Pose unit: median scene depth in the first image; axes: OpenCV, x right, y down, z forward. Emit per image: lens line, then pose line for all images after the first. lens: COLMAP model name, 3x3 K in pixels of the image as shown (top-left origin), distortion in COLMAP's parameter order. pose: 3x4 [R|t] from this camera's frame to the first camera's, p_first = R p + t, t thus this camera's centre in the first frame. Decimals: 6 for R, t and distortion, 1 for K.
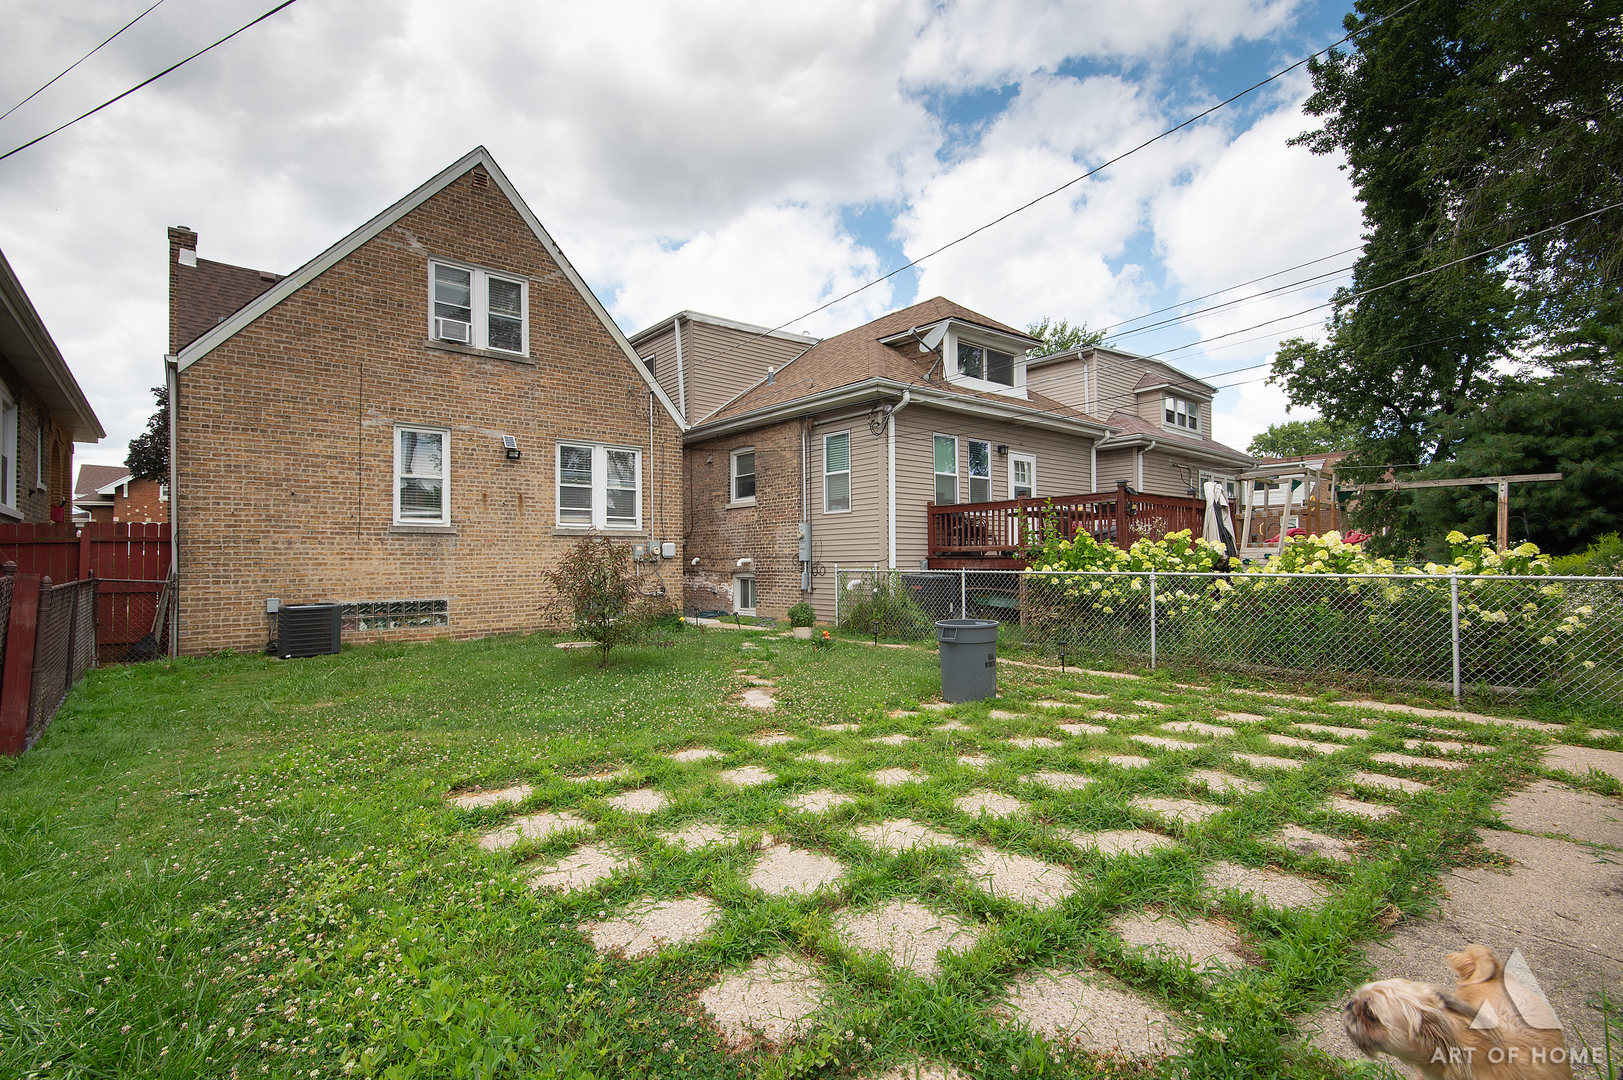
lens RADIAL K [[725.4, 0, 810.4], [0, 725.4, 537.7], [0, 0, 1]] dist [0.001613, -0.002215]
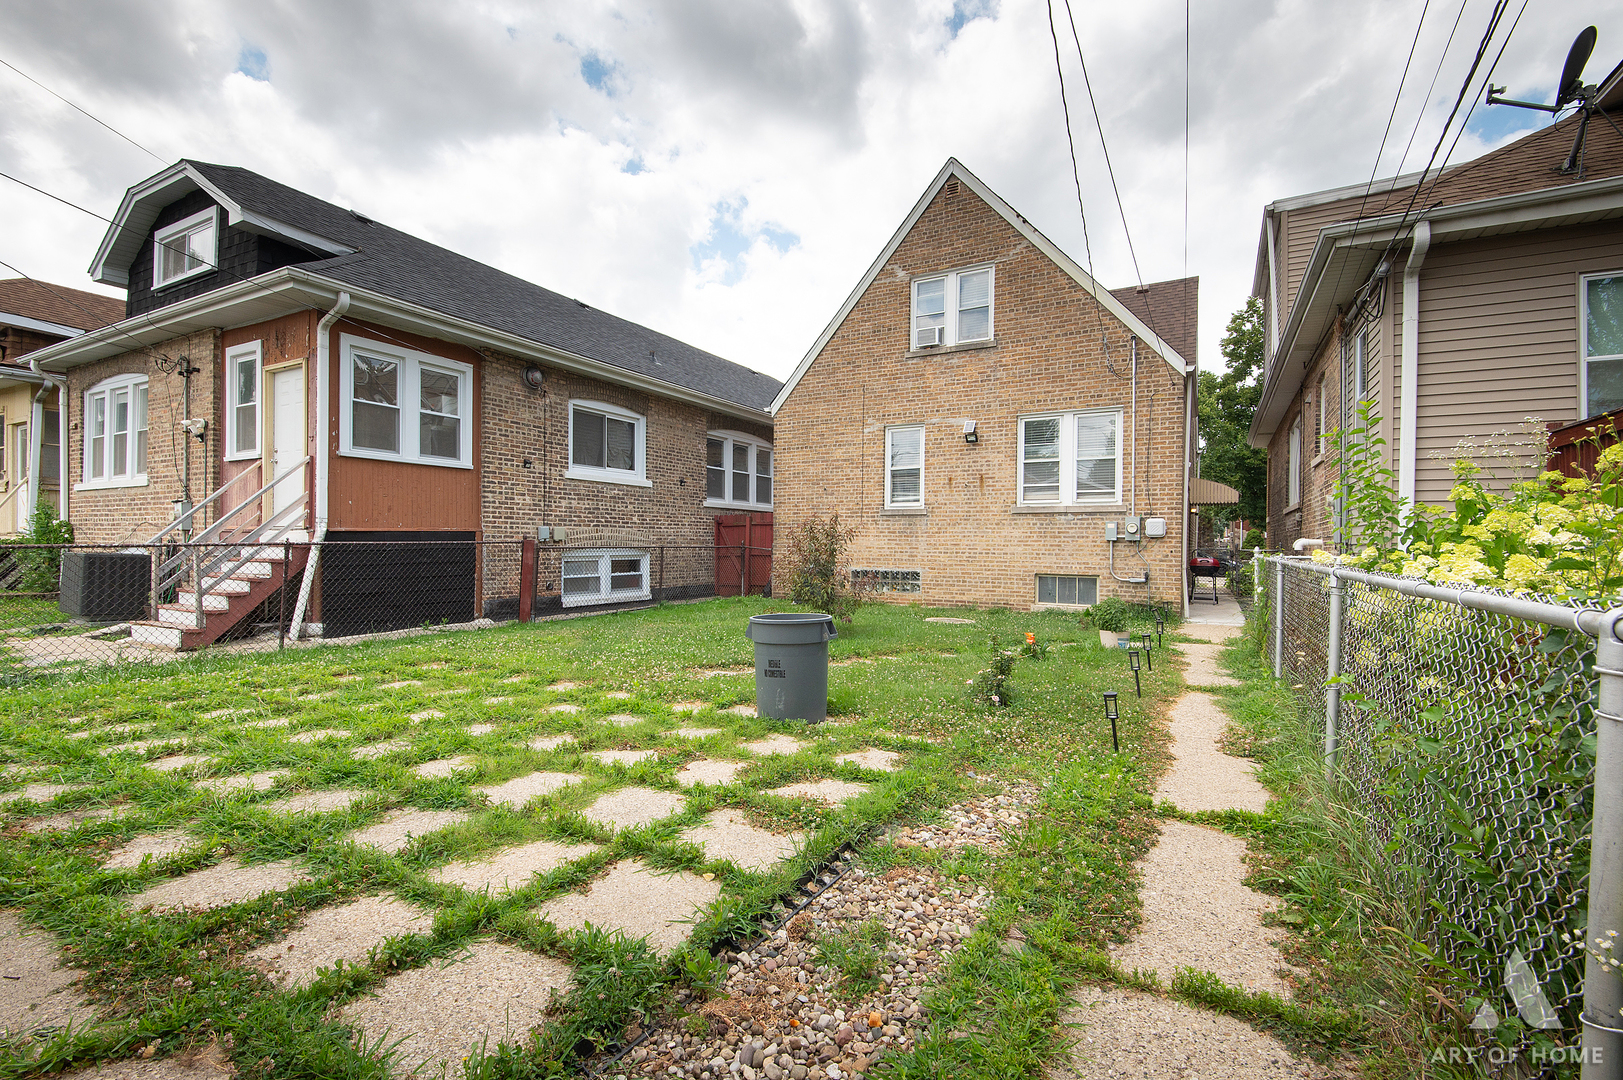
lens RADIAL K [[725.4, 0, 808.5], [0, 725.4, 543.7], [0, 0, 1]] dist [0.001613, -0.002215]
pose [[0.343727, 0.012996, -0.938980, 0.508760], [0.020178, 0.999571, 0.021222, 0.012076], [0.938853, -0.026241, 0.343318, 0.413216]]
